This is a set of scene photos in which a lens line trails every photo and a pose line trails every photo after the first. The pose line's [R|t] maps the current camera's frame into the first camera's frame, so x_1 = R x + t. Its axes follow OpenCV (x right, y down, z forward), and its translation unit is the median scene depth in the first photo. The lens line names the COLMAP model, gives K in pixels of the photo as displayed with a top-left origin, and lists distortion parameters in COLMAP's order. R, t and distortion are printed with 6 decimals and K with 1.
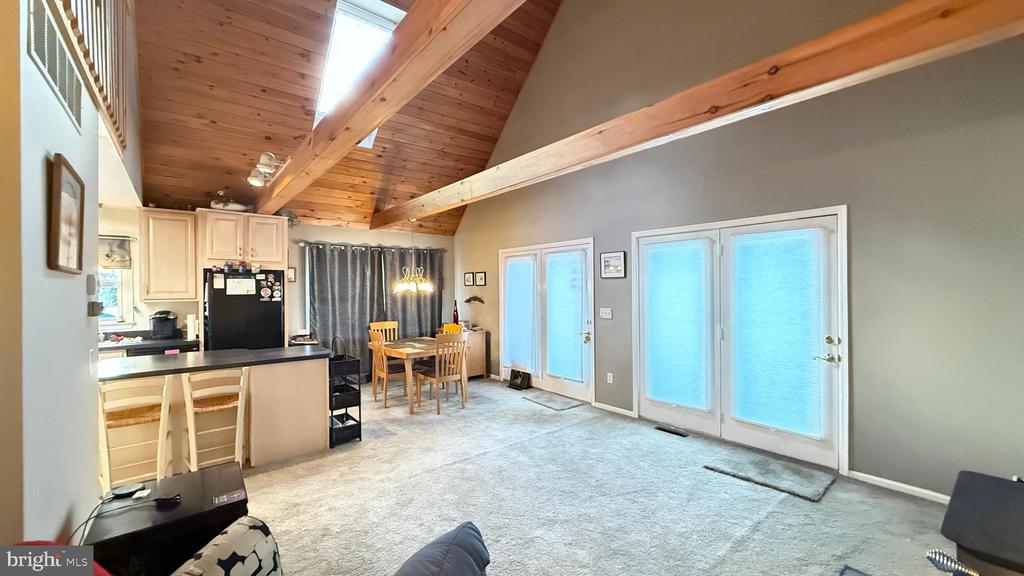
lens RADIAL K [[409.2, 0, 507.2], [0, 409.2, 288.1], [0, 0, 1]] dist [-0.000916, -0.000041]
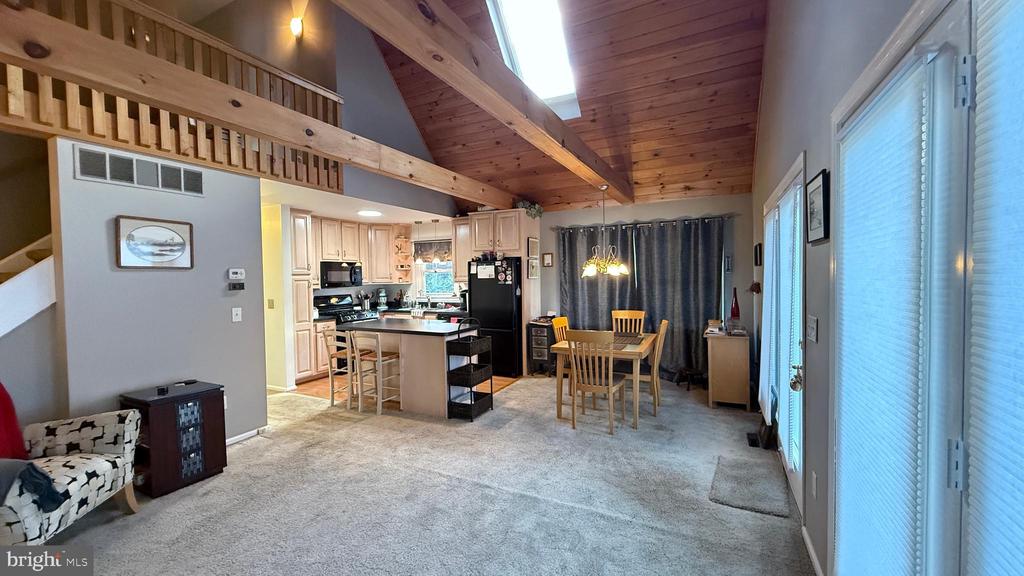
lens RADIAL K [[409.2, 0, 507.2], [0, 409.2, 288.1], [0, 0, 1]] dist [-0.000916, -0.000041]
pose [[0.413674, 0.032918, -0.909830, 0.491663], [0.014649, 0.998976, 0.042804, -0.006755], [0.910307, -0.031034, 0.412768, 0.535635]]
